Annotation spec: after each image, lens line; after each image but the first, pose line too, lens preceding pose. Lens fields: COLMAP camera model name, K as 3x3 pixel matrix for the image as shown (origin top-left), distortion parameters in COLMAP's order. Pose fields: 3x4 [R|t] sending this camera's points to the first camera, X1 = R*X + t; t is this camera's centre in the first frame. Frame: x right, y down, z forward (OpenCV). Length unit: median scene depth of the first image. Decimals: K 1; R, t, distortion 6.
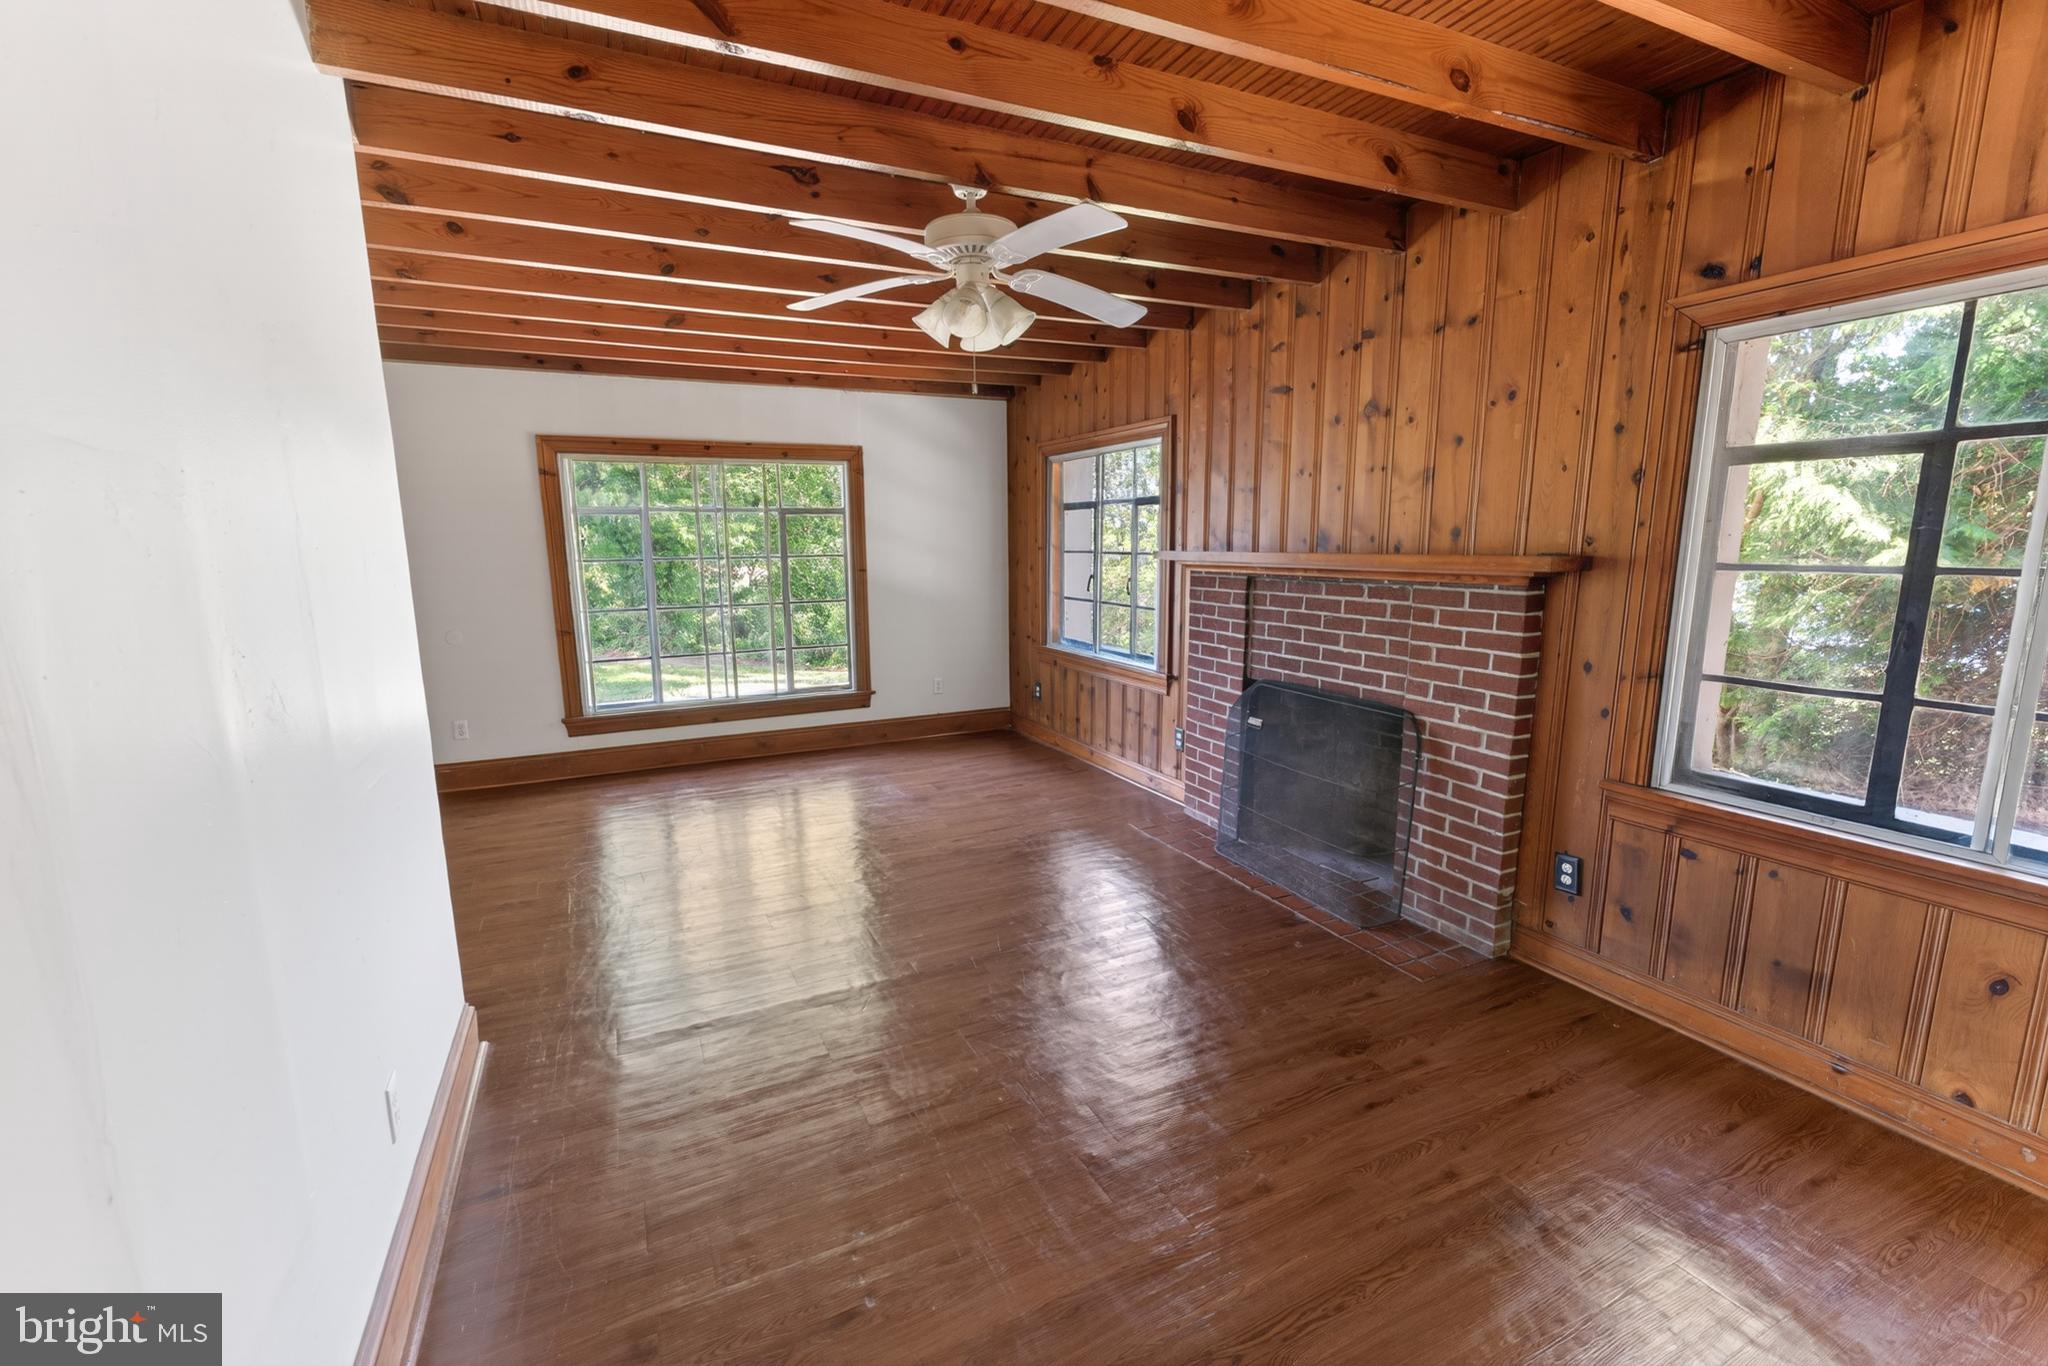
lens RADIAL K [[834.0, 0, 990.9], [0, 834.0, 684.4], [0, 0, 1]] dist [0.000549, 0.000035]
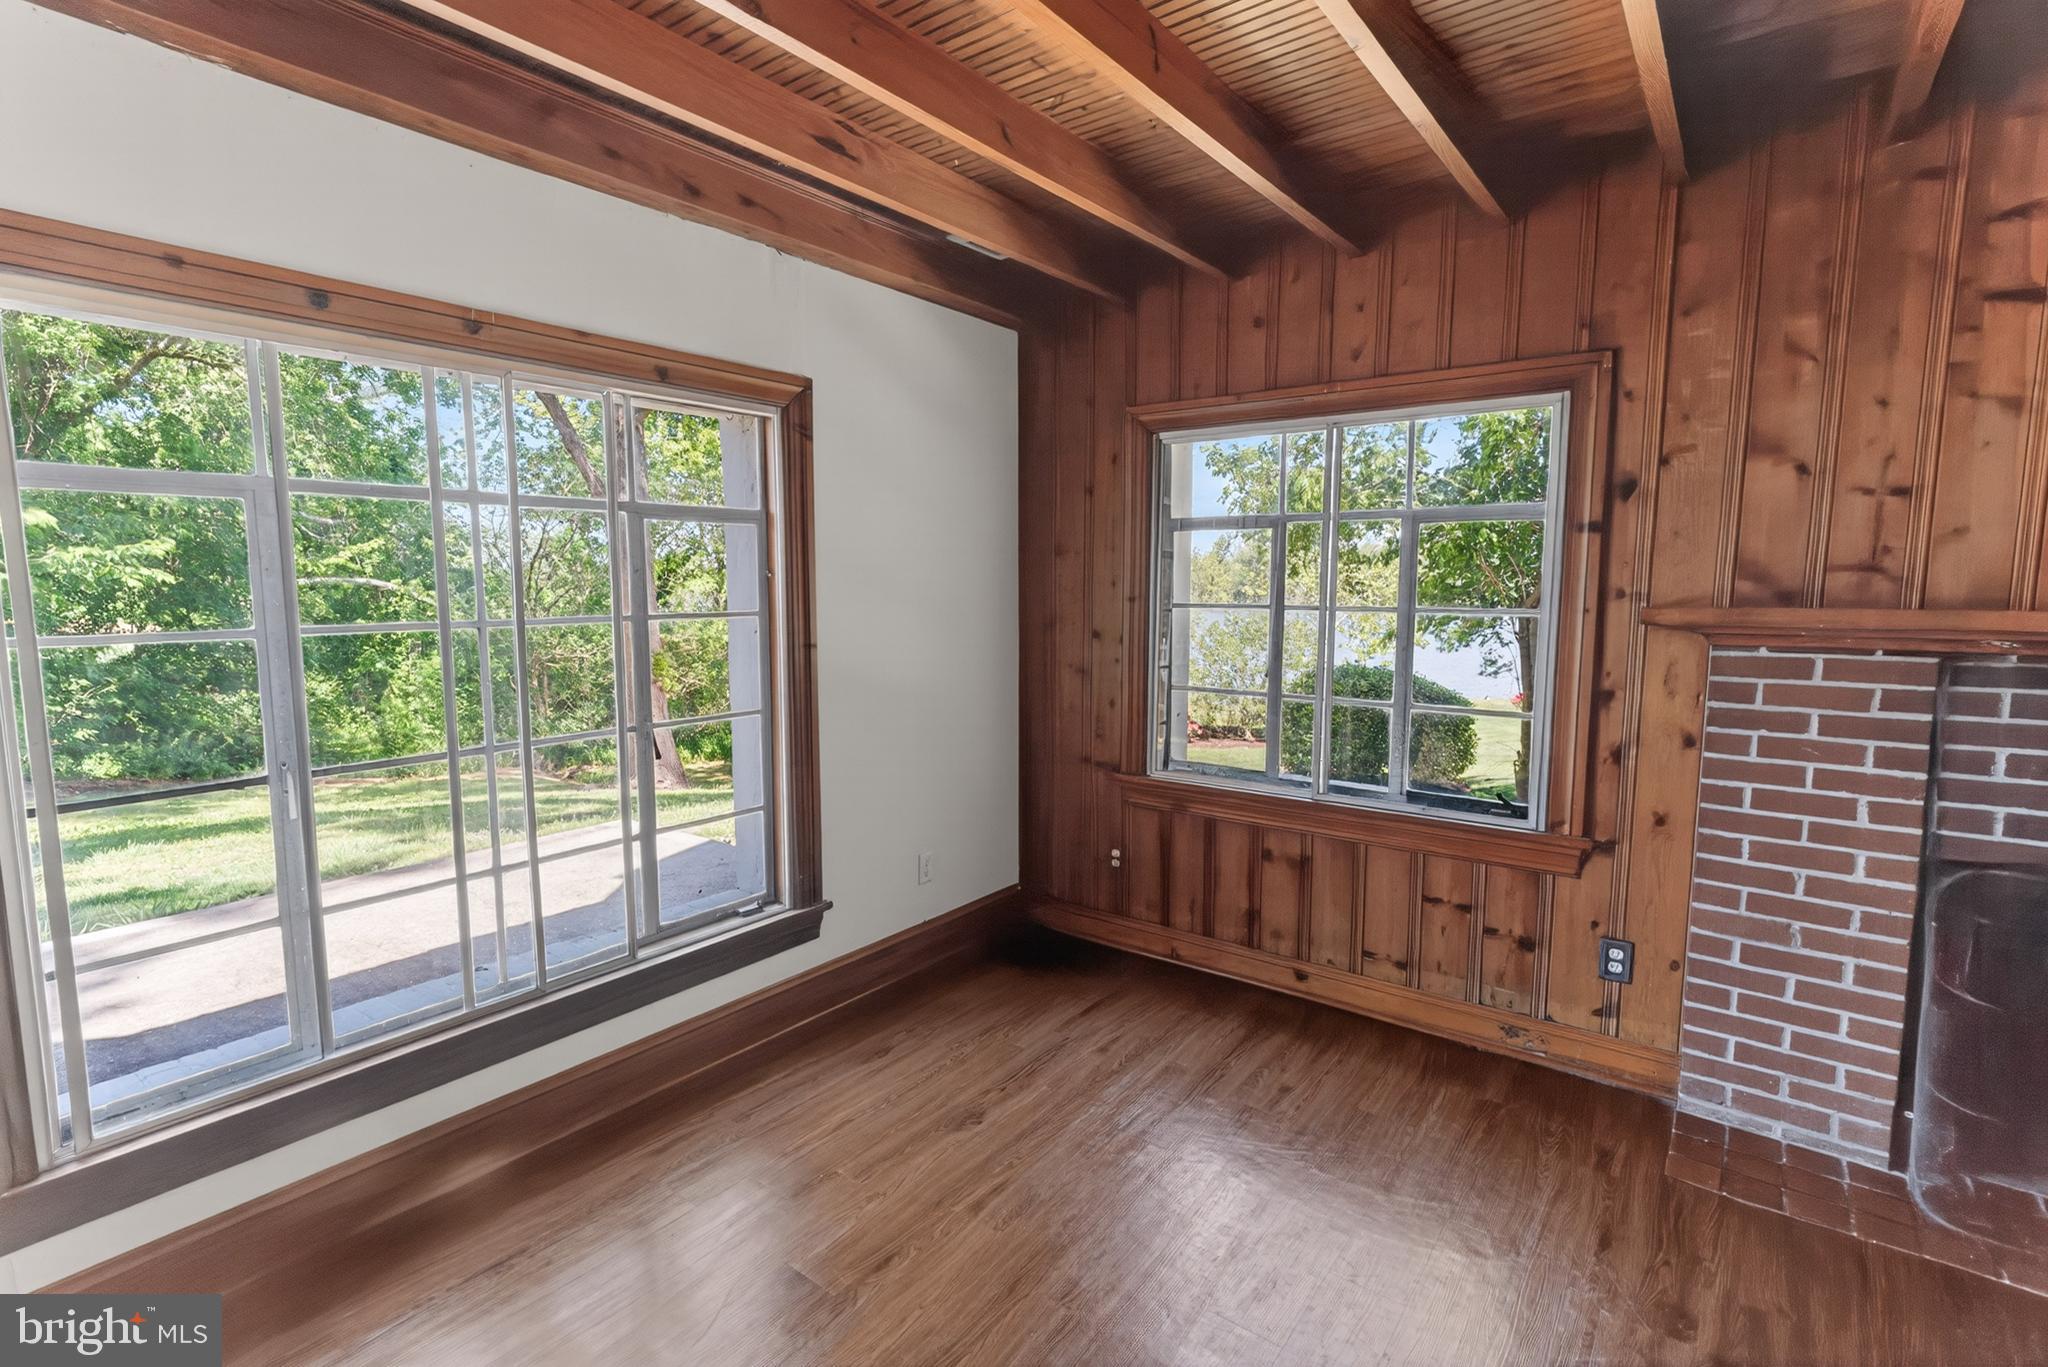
lens RADIAL K [[952.4, 0, 975.4], [0, 952.4, 677.5], [0, 0, 1]] dist [0.008689, 0.000183]
pose [[0.888602, -0.044838, 0.456483, -0.486652], [0.075381, 0.995954, -0.048913, -0.136560], [-0.452443, 0.077874, 0.888387, 0.764525]]
